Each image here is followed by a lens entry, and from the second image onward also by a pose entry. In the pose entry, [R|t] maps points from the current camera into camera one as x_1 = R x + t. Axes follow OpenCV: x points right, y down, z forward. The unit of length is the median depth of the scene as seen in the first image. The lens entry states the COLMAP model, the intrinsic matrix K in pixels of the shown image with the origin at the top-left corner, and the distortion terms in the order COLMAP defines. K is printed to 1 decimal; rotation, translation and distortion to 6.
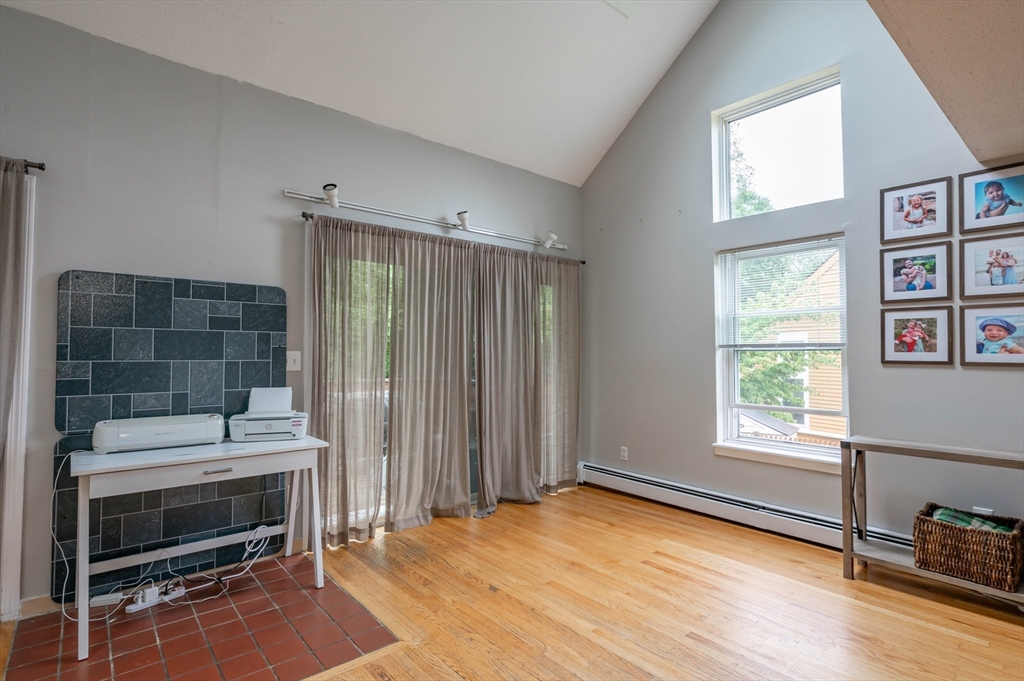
lens RADIAL K [[504.2, 0, 512.0], [0, 504.2, 340.5], [0, 0, 1]] dist [-0.000427, 0.000401]
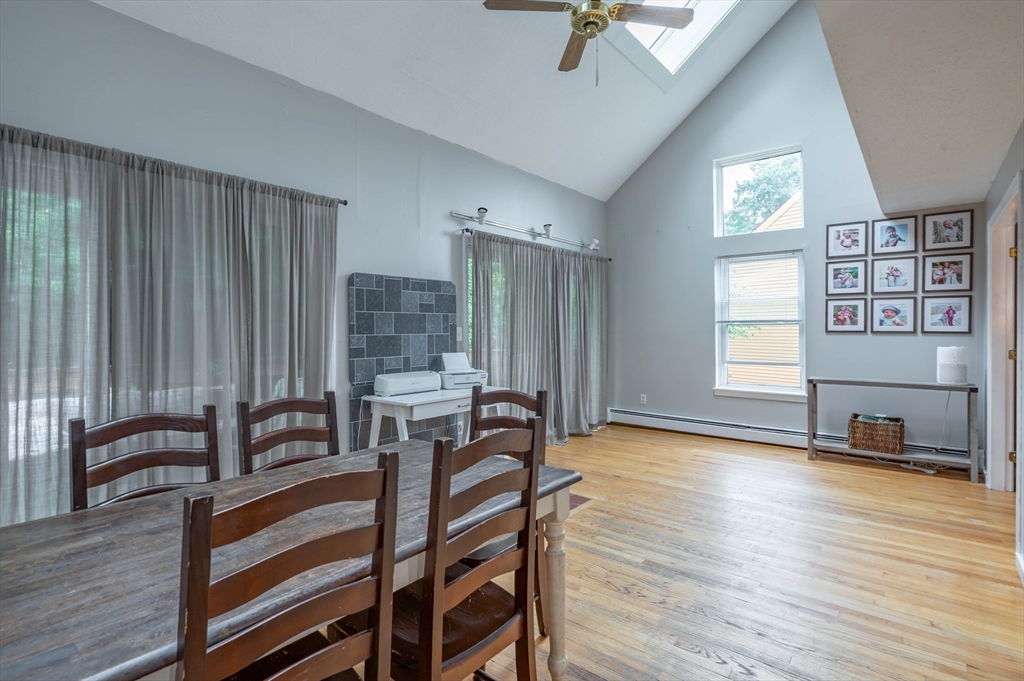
lens RADIAL K [[487.9, 0, 515.1], [0, 487.9, 331.3], [0, 0, 1]] dist [0.000915, 0.001412]
pose [[0.984481, -0.008281, 0.175296, -0.556641], [0.002497, 0.999446, 0.033192, -0.013056], [-0.175474, -0.032240, 0.983956, -0.395559]]
